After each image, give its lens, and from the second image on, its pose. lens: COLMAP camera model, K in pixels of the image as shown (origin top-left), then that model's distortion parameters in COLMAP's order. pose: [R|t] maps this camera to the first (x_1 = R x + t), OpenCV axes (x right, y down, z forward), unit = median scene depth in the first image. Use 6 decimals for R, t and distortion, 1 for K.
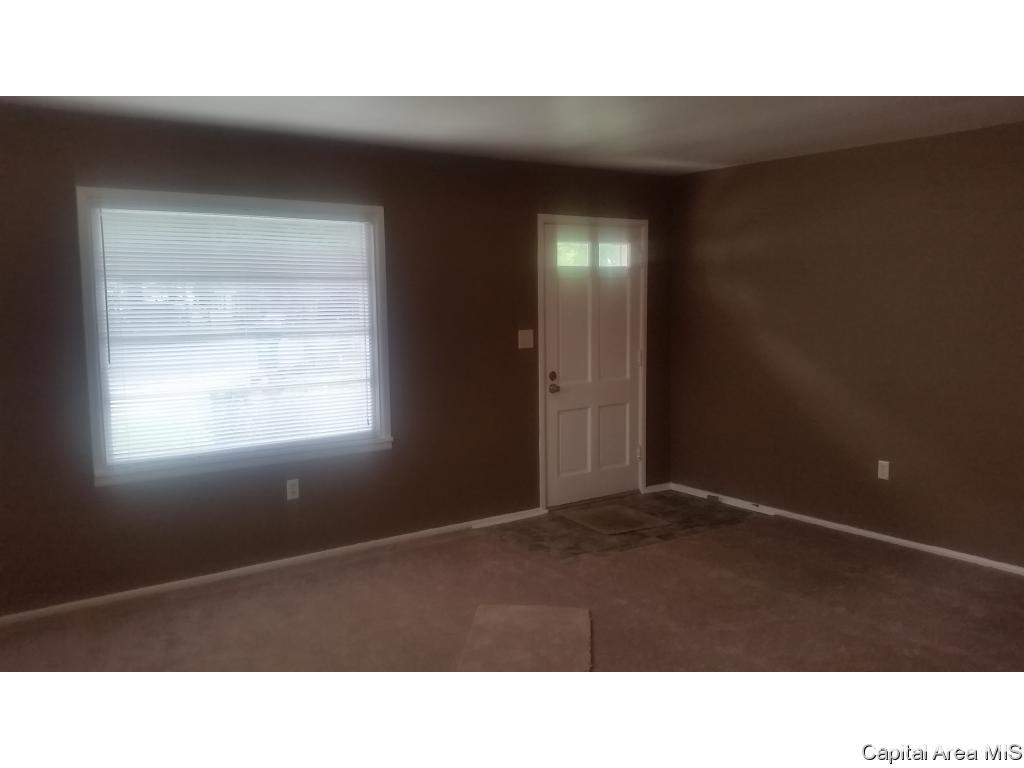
lens RADIAL K [[826.4, 0, 512.0], [0, 826.4, 384.0], [0, 0, 1]] dist [0.118503, -0.254968]
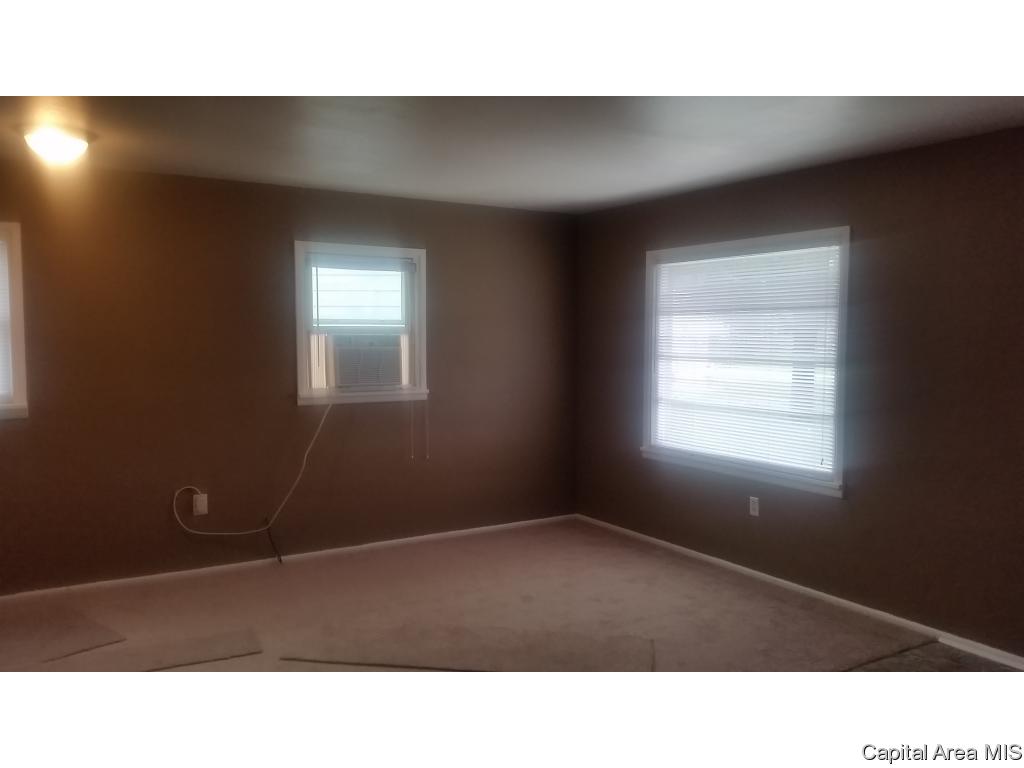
lens RADIAL K [[826.4, 0, 512.0], [0, 826.4, 384.0], [0, 0, 1]] dist [0.118503, -0.254968]
pose [[-0.096196, 0.066672, -0.993127, 0.816452], [-0.109374, 0.991004, 0.077124, -0.077201], [0.989335, 0.116041, -0.088039, 0.768408]]
